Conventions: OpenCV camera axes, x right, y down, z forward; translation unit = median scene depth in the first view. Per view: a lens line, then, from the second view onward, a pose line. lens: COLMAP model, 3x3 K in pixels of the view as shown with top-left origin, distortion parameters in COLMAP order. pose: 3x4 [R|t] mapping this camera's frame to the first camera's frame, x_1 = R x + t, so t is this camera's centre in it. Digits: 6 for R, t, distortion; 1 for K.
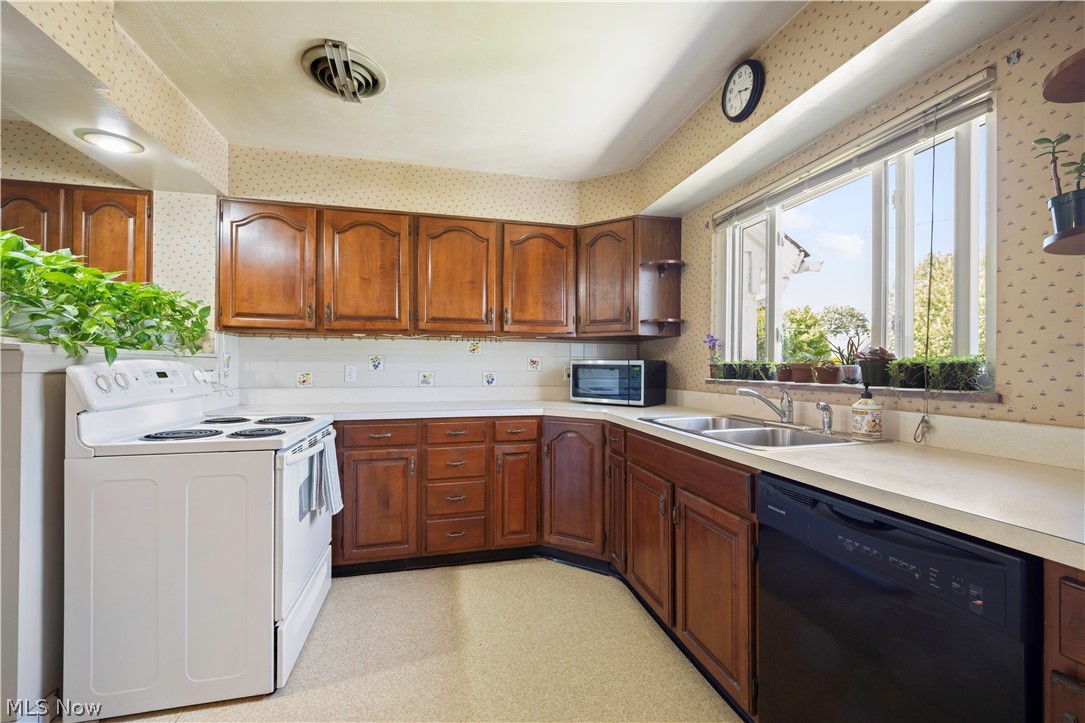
lens RADIAL K [[436.8, 0, 544.2], [0, 436.8, 367.6], [0, 0, 1]] dist [0.000350, 0.000091]
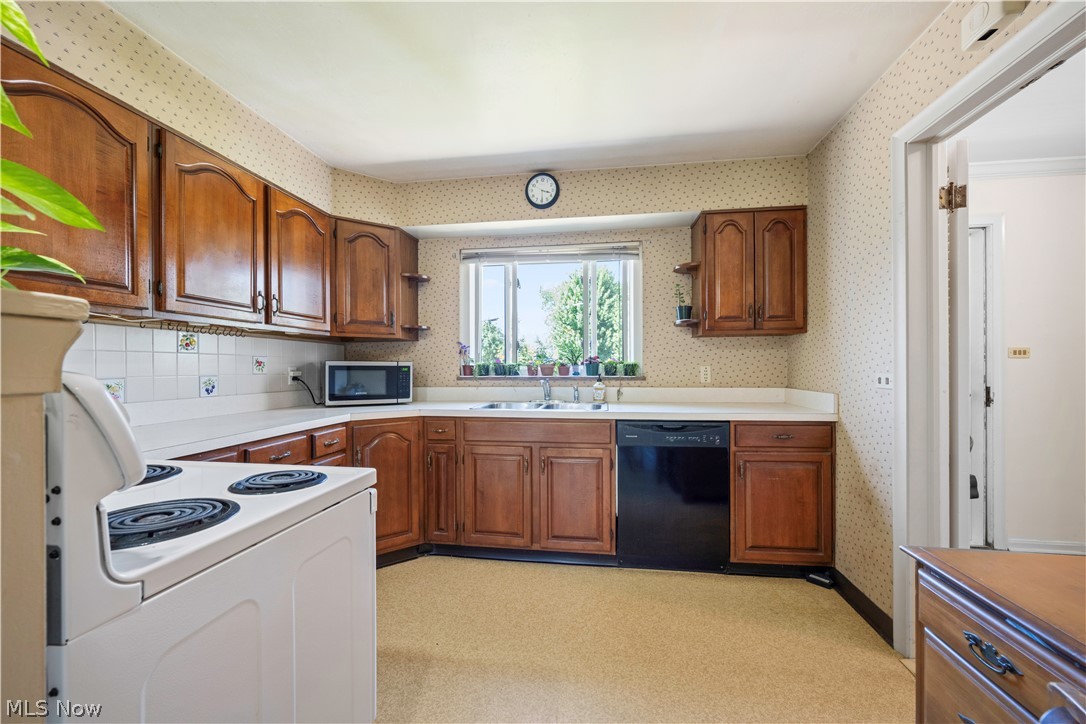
lens RADIAL K [[422.5, 0, 543.6], [0, 422.5, 372.2], [0, 0, 1]] dist [0.000125, 0.000012]
pose [[0.397630, -0.017521, 0.917378, -0.648329], [0.009525, 0.999843, 0.014967, -0.002630], [-0.917496, 0.002786, 0.397735, 0.269997]]
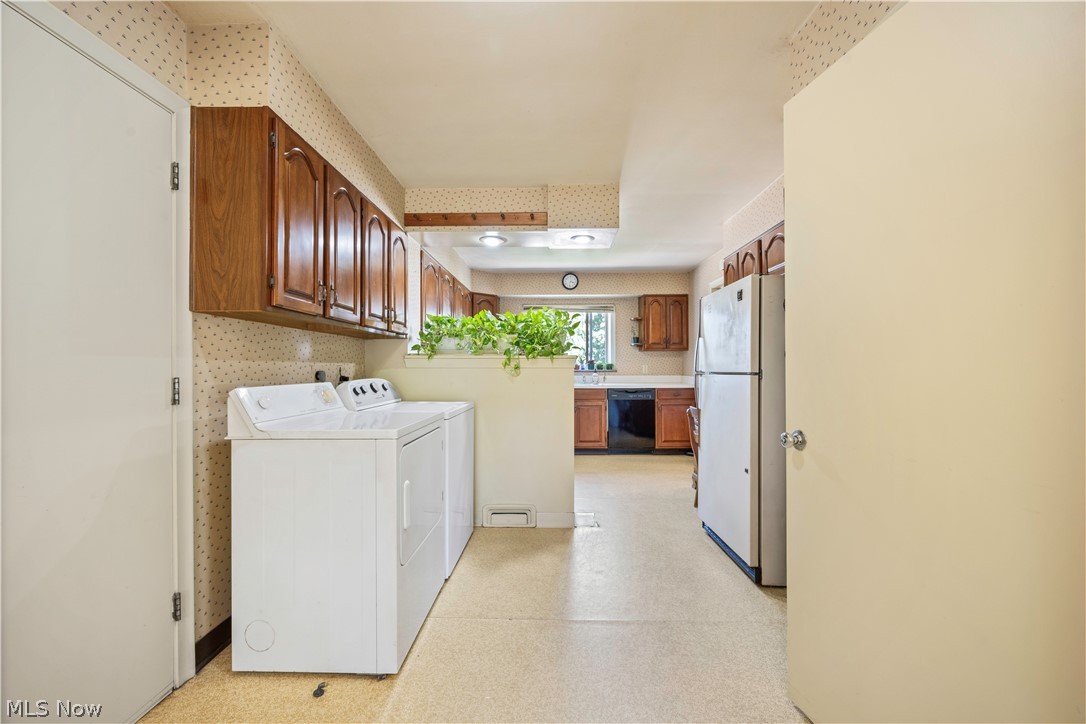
lens RADIAL K [[436.7, 0, 535.2], [0, 436.7, 363.5], [0, 0, 1]] dist [-0.000001, -0.000038]
pose [[0.284144, -0.000241, 0.958782, -1.914509], [0.006298, 0.999979, -0.001615, -0.007381], [-0.958761, 0.006497, 0.284139, 0.219578]]
